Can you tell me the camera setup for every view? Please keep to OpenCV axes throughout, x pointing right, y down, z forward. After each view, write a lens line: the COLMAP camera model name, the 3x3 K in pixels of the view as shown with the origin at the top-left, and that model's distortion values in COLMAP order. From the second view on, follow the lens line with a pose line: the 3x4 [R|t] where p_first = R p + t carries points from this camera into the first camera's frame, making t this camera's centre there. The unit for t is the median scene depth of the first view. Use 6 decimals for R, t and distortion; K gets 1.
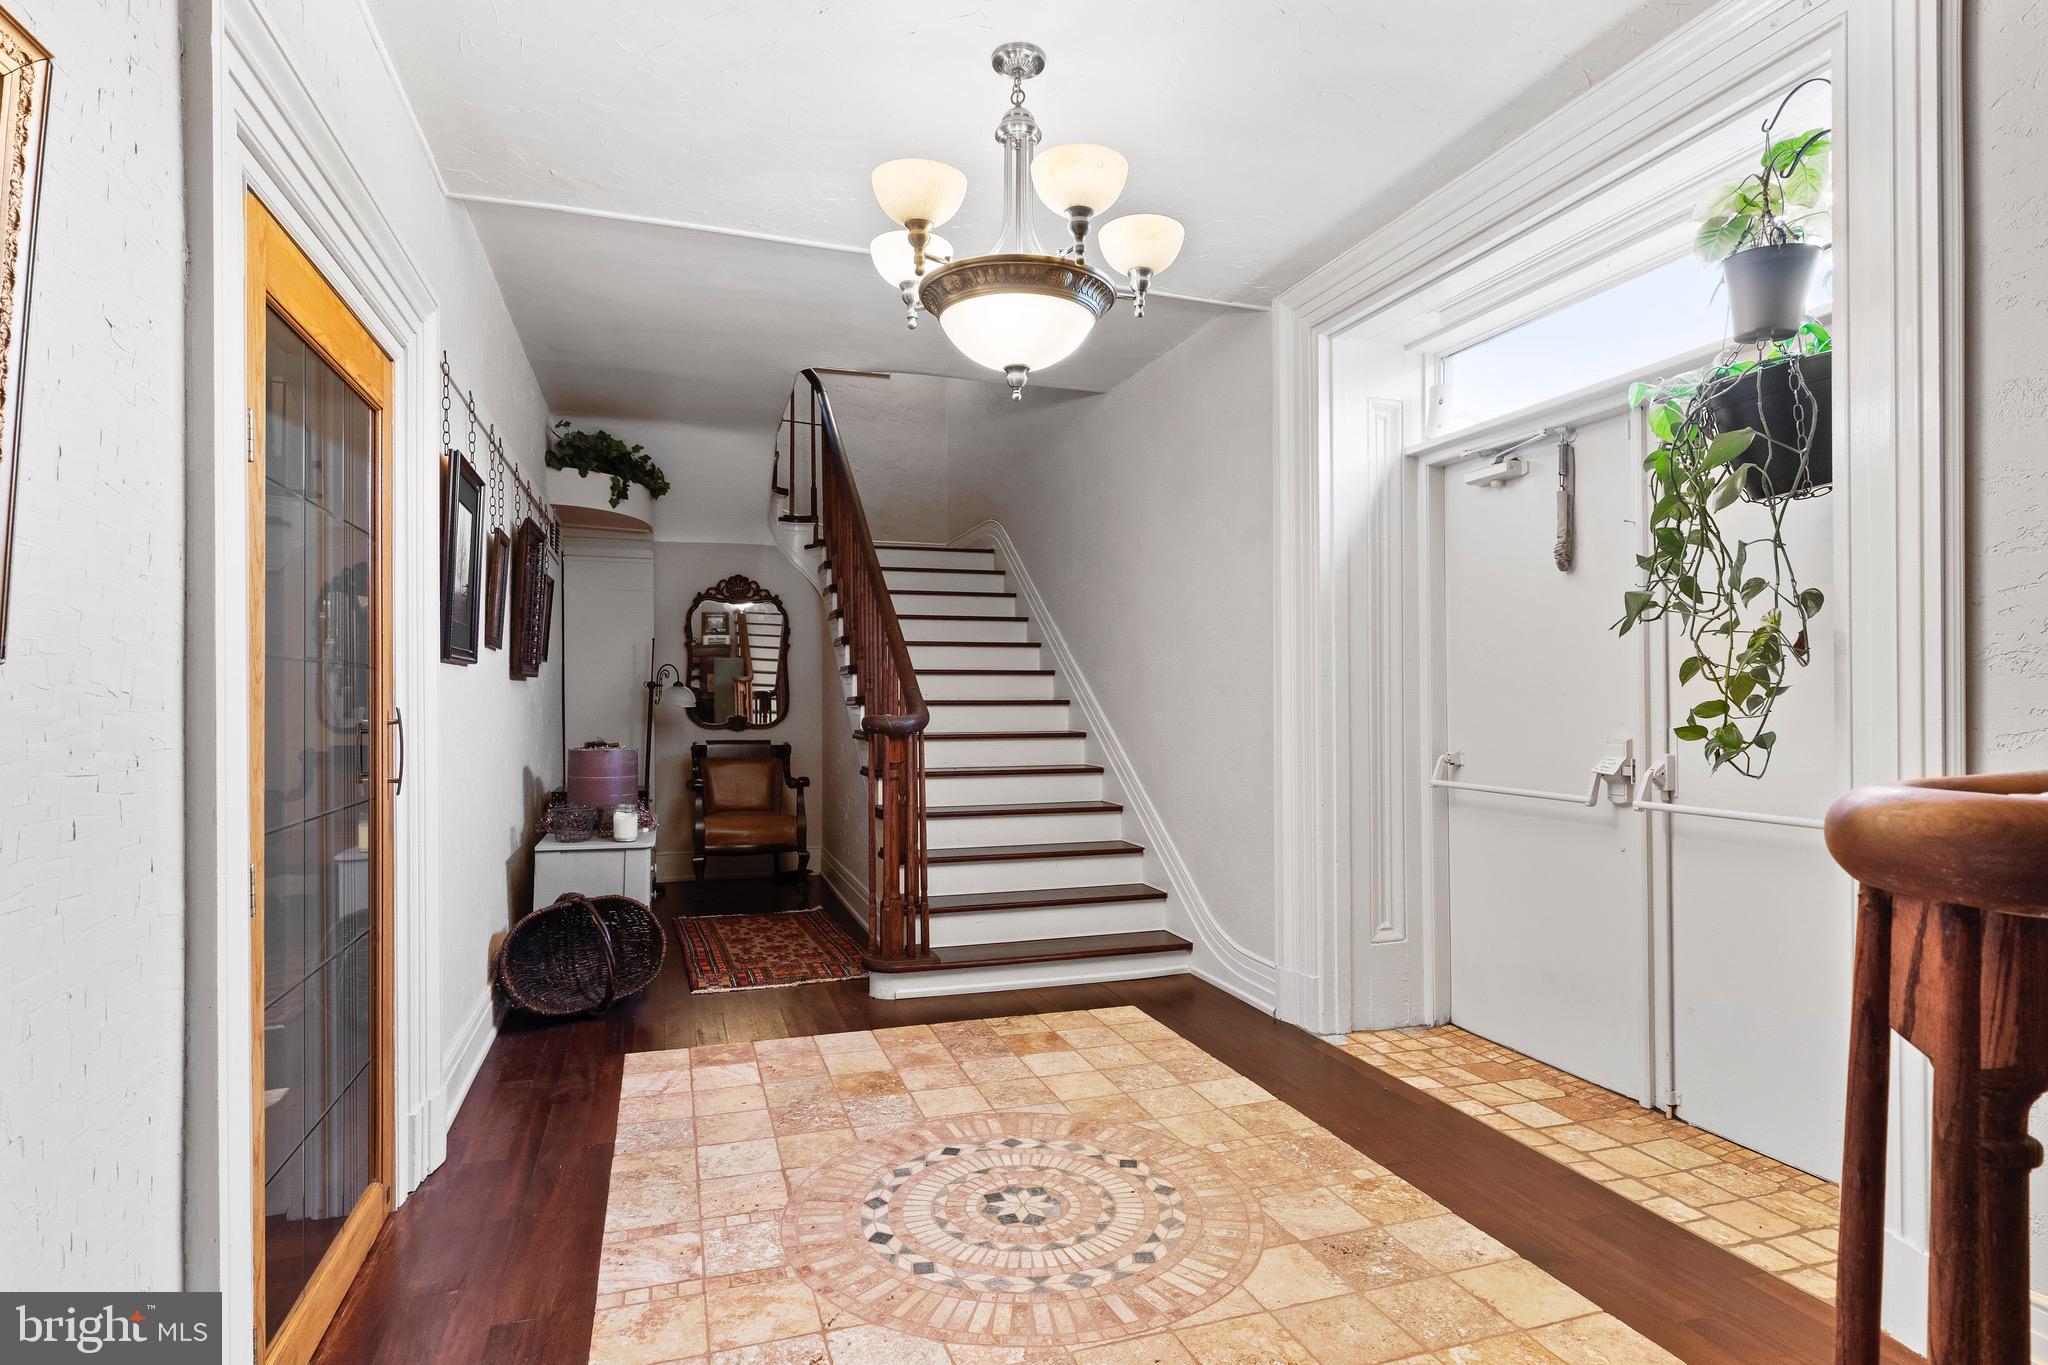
lens RADIAL K [[1041.1, 0, 1024.0], [0, 1041.1, 682.5], [0, 0, 1]] dist [-0.005383, 0.000083]
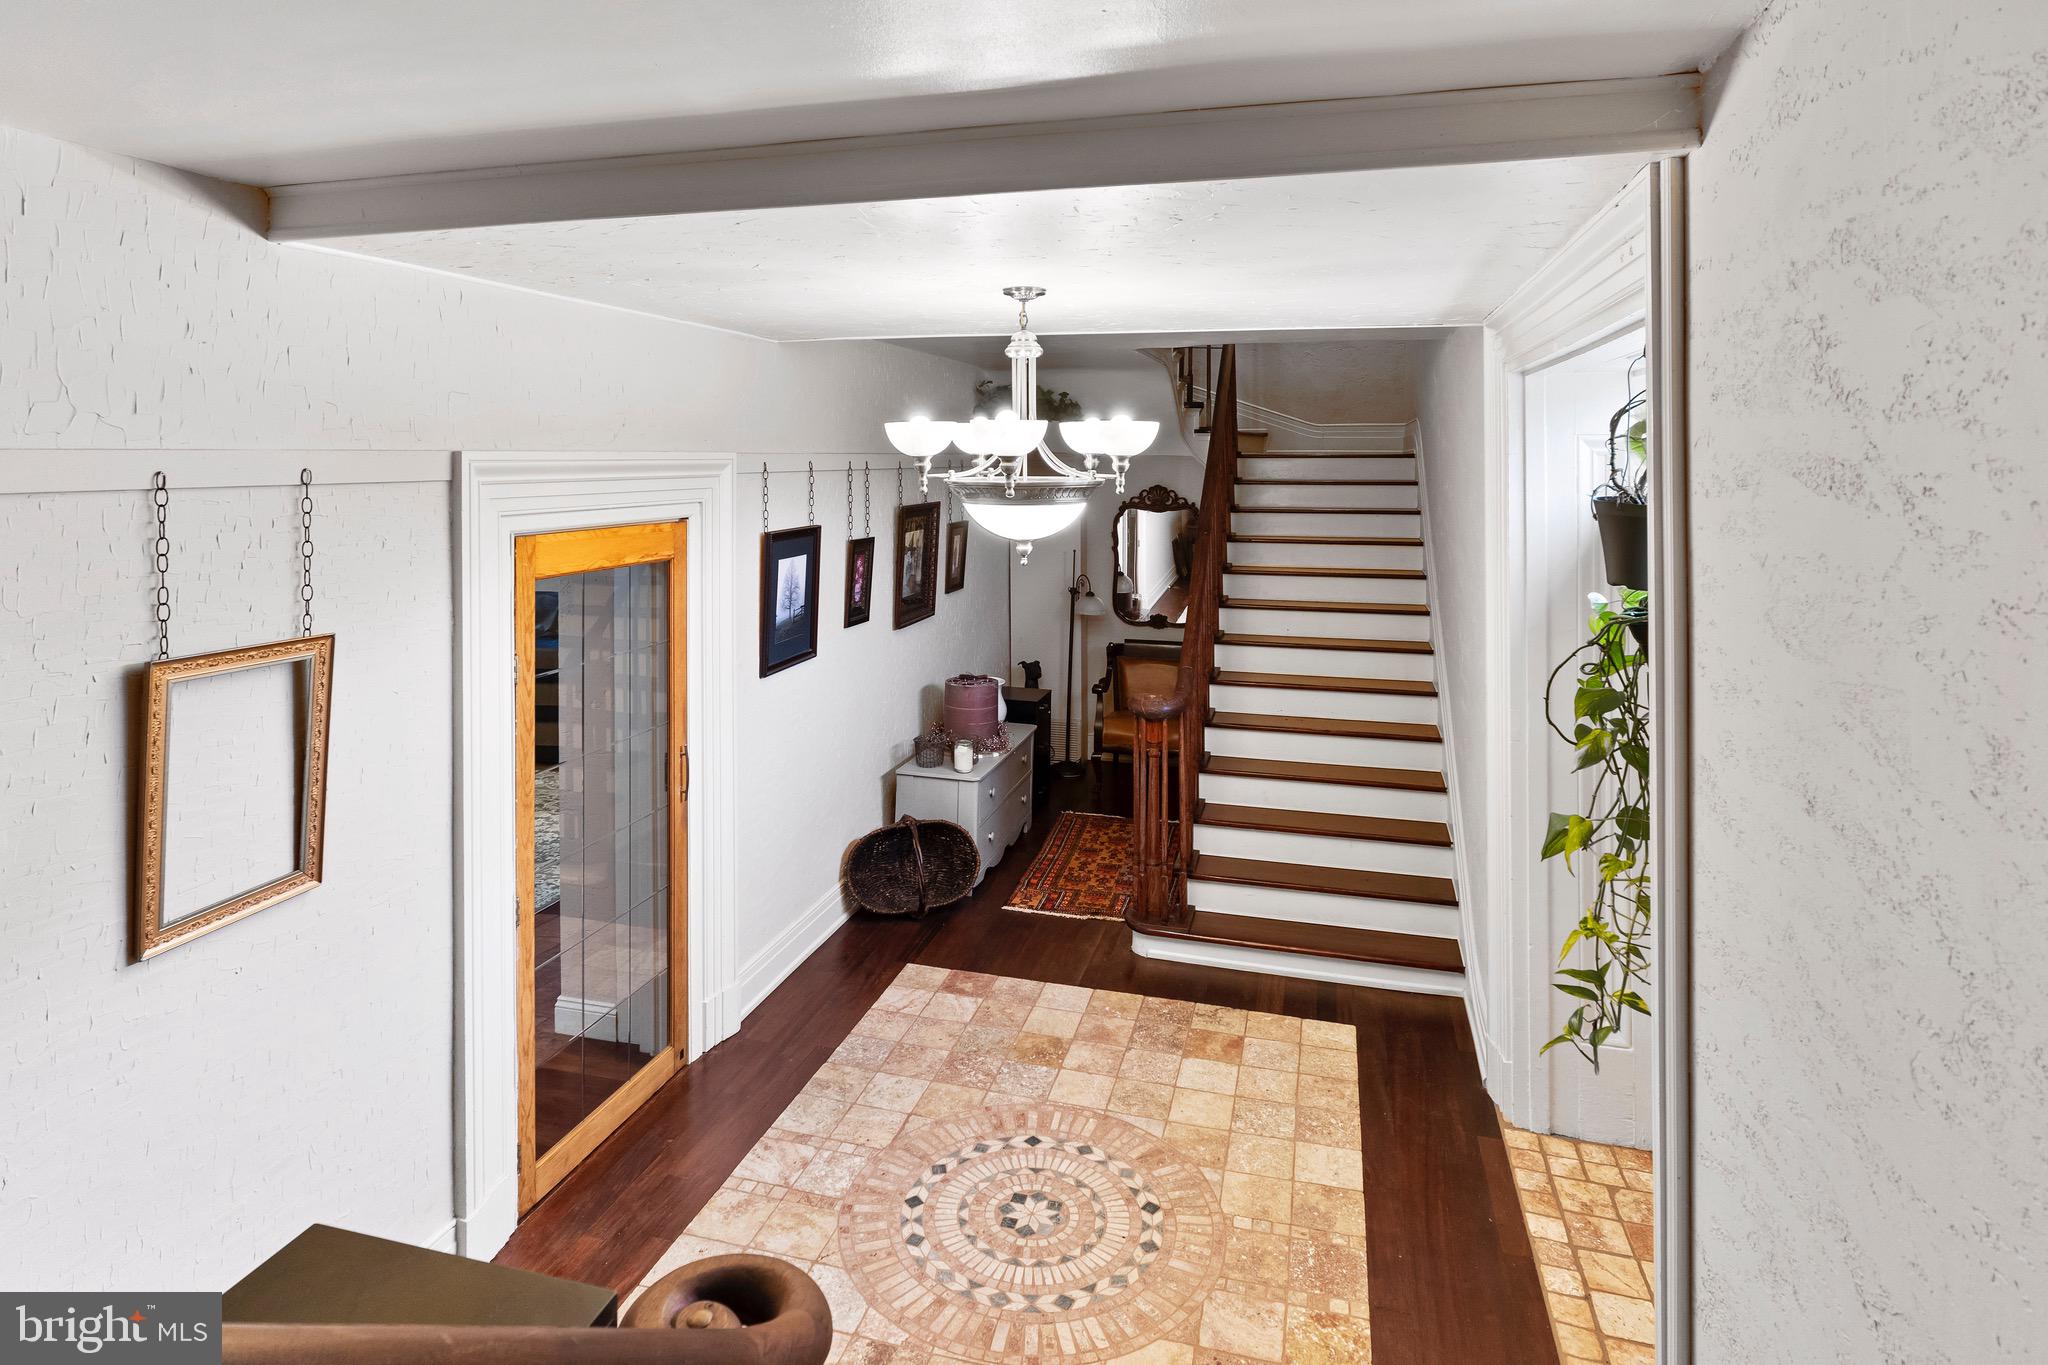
lens RADIAL K [[1108.1, 0, 1023.2], [0, 1108.1, 447.8], [0, 0, 1]] dist [-0.003690, 0.000180]
pose [[0.828227, -0.001244, -0.560392, 0.643761], [0.002447, 0.999996, 0.001397, -0.362771], [0.560388, -0.002528, 0.828226, -0.082365]]
